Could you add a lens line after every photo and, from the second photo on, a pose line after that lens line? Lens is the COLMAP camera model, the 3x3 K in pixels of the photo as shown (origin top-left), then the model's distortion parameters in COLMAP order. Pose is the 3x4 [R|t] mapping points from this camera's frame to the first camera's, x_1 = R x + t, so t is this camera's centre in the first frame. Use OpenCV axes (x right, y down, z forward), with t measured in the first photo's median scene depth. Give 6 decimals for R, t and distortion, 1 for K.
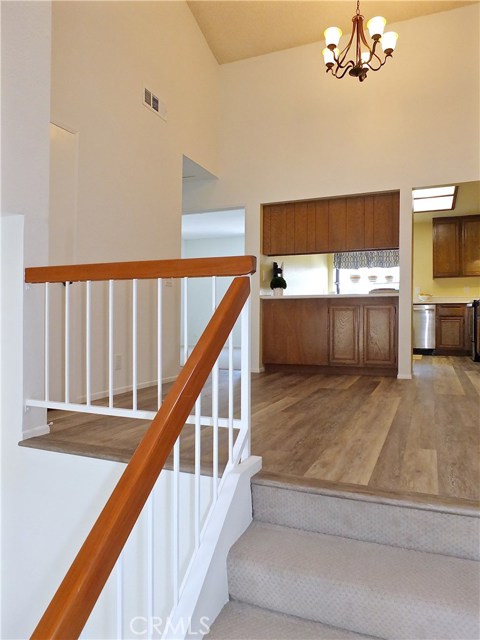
lens RADIAL K [[439.5, 0, 234.7], [0, 439.5, 318.1], [0, 0, 1]] dist [-0.073933, 0.025933]
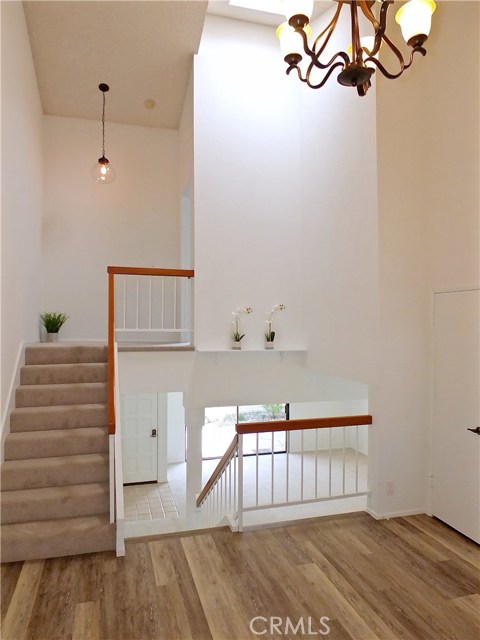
lens RADIAL K [[439.5, 0, 231.5], [0, 439.5, 325.9], [0, 0, 1]] dist [-0.073933, 0.025933]
pose [[-0.771691, 0.002899, -0.635991, 1.262578], [-0.000099, 0.999989, 0.004678, -0.577302], [0.635997, 0.003673, -0.771683, 2.418079]]
